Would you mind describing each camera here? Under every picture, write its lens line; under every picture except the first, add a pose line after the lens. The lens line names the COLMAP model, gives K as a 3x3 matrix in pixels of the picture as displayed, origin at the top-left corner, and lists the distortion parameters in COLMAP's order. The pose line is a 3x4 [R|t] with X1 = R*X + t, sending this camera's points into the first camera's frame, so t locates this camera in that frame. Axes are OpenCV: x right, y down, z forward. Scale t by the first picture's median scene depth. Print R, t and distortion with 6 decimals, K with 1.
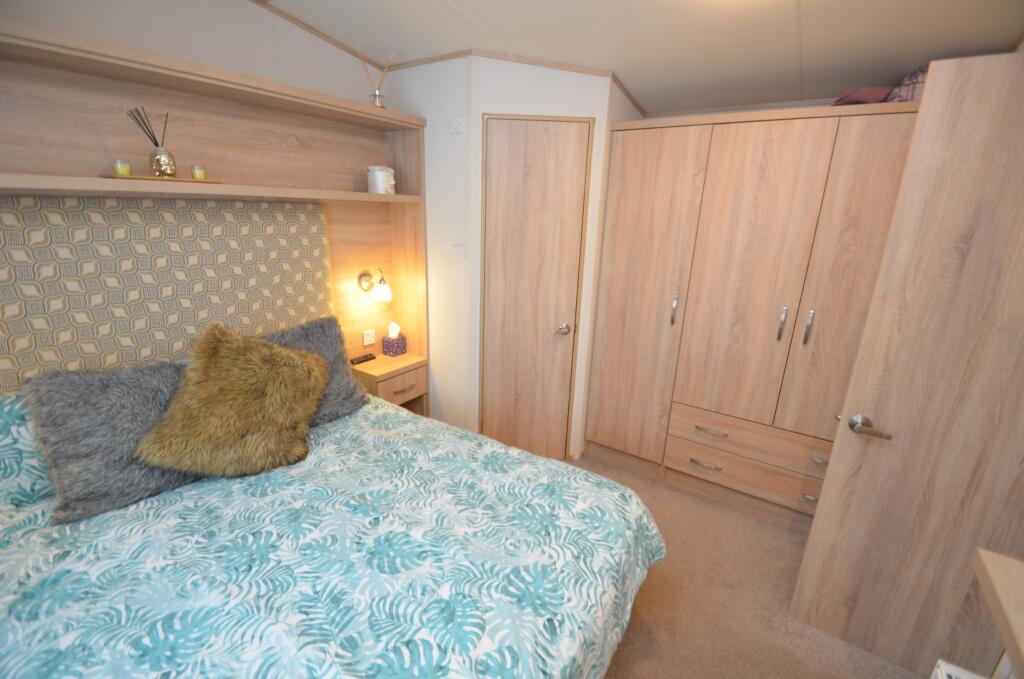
lens RADIAL K [[457.8, 0, 493.5], [0, 457.8, 331.3], [0, 0, 1]] dist [0.014037, -0.002520]
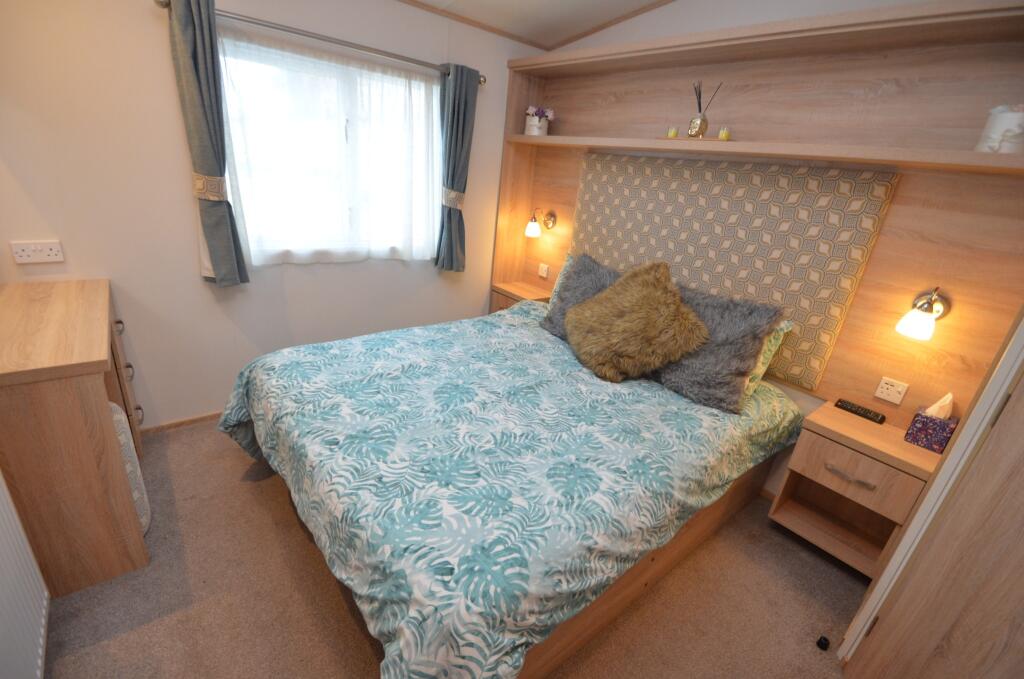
lens RADIAL K [[457.8, 0, 513.8], [0, 457.8, 337.3], [0, 0, 1]] dist [-0.021372, -0.001120]
pose [[-0.270969, 0.273922, -0.922791, 0.767475], [-0.358608, 0.860919, 0.360858, -0.159540], [0.893295, 0.428701, -0.135052, 1.085059]]
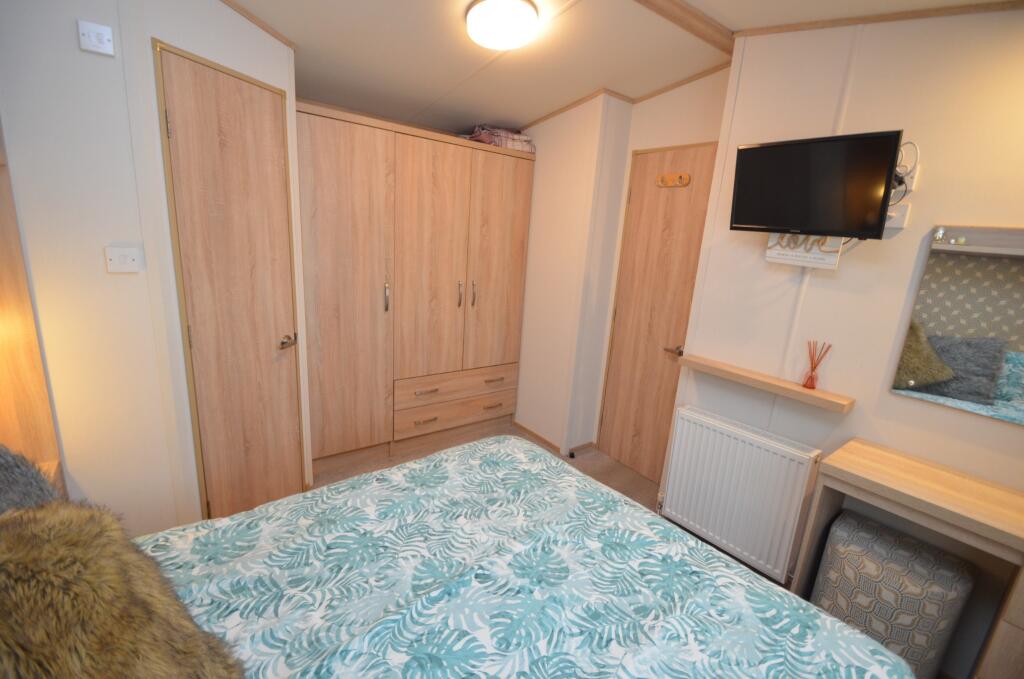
lens RADIAL K [[457.8, 0, 508.2], [0, 457.8, 350.1], [0, 0, 1]] dist [-0.021372, -0.001120]
pose [[0.289107, -0.245092, 0.925390, -0.787982], [0.188692, 0.962295, 0.195916, -0.119978], [-0.938516, 0.117973, 0.324454, 0.551214]]
